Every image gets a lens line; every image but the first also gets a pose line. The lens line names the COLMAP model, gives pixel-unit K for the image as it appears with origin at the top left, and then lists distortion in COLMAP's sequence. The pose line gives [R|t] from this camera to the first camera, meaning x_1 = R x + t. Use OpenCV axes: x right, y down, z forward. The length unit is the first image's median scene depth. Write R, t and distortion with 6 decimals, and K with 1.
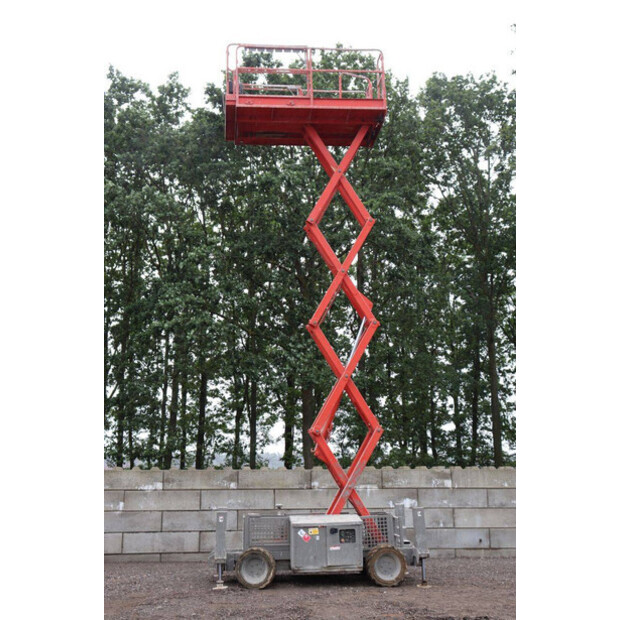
lens RADIAL K [[808.8, 0, 309.3], [0, 808.8, 307.3], [0, 0, 1]] dist [0.057412, 0.000000]
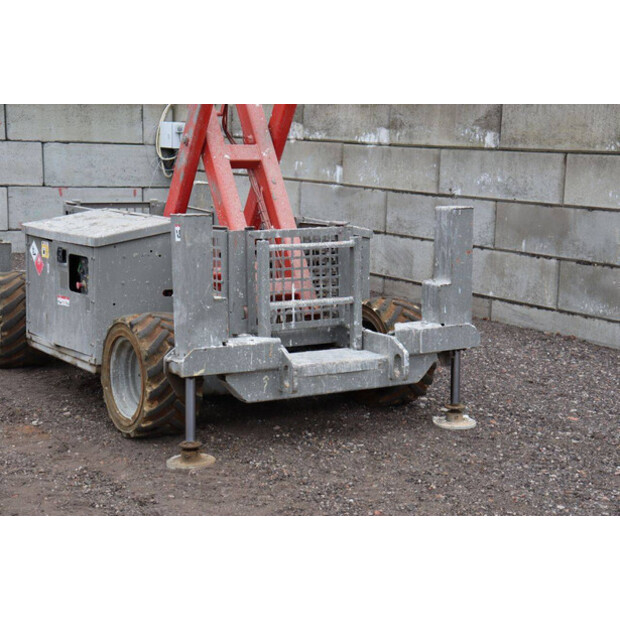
lens RADIAL K [[1285.1, 0, 322.8], [0, 1285.1, 259.6], [0, 0, 1]] dist [0.368885, 0.000000]
pose [[0.441097, 0.108753, -0.890846, 0.492544], [0.159030, 0.967451, 0.196847, 0.153159], [0.883257, -0.228500, 0.409445, 0.724456]]
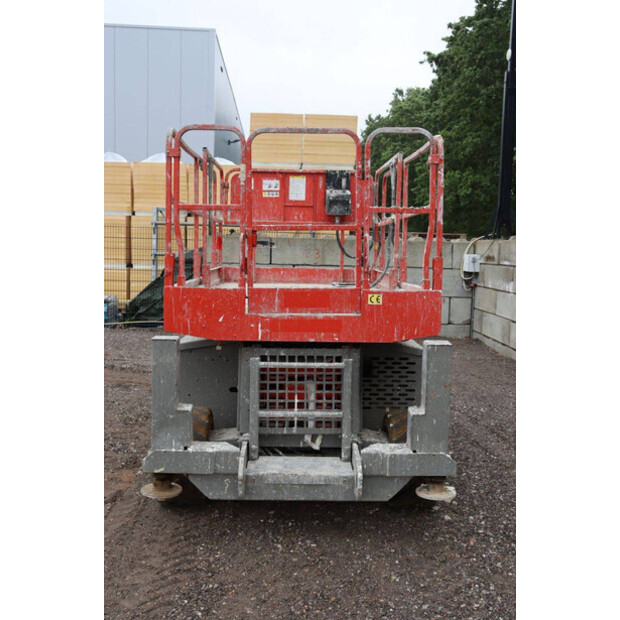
lens RADIAL K [[710.6, 0, 307.2], [0, 710.6, 304.6], [0, 0, 1]] dist [0.001928, 0.000000]
pose [[-0.069465, 0.091385, -0.993390, 0.374255], [0.178746, 0.980820, 0.077730, 0.188991], [0.981440, -0.172165, -0.084467, 0.931710]]
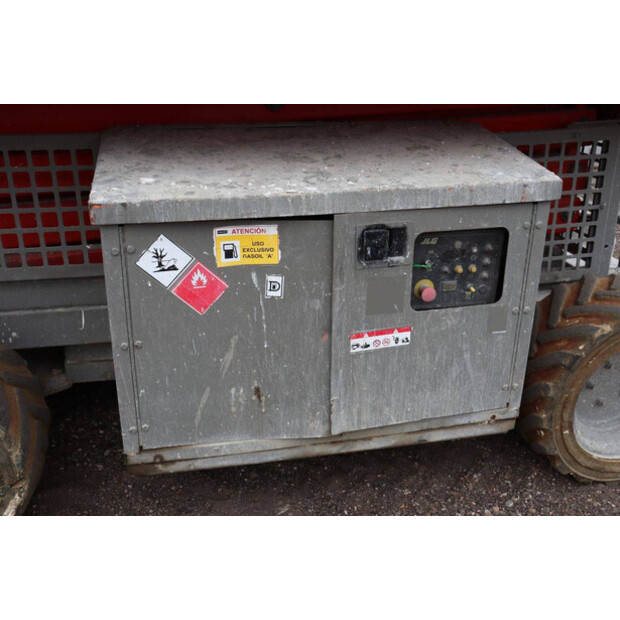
lens RADIAL K [[642.9, 0, 318.7], [0, 642.9, 312.8], [0, 0, 1]] dist [-0.059487, 0.000000]
pose [[0.992834, -0.017203, 0.118256, 0.003342], [-0.053889, 0.818799, 0.571545, 0.182278], [-0.106660, -0.573822, 0.812005, 0.749262]]
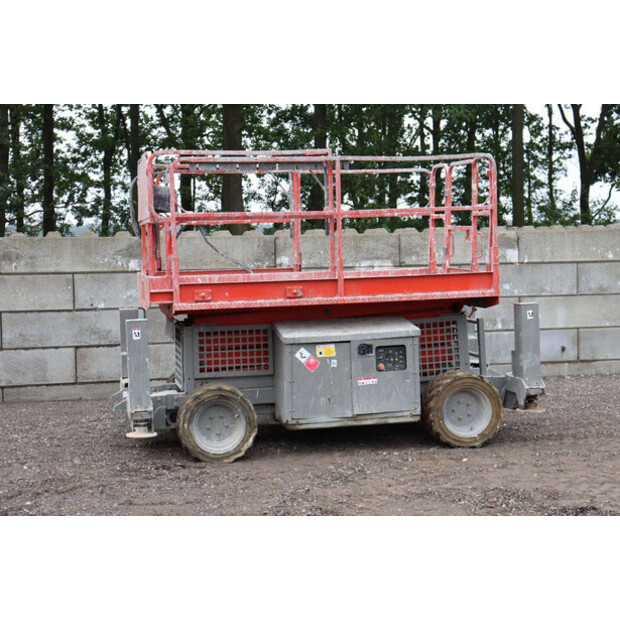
lens RADIAL K [[1118.9, 0, 318.5], [0, 1118.9, 306.5], [0, 0, 1]] dist [0.239092, 0.000000]
pose [[0.992632, -0.019628, 0.119567, -0.068816], [-0.011239, 0.967623, 0.252151, 0.060859], [-0.120644, -0.251637, 0.960273, 0.281154]]
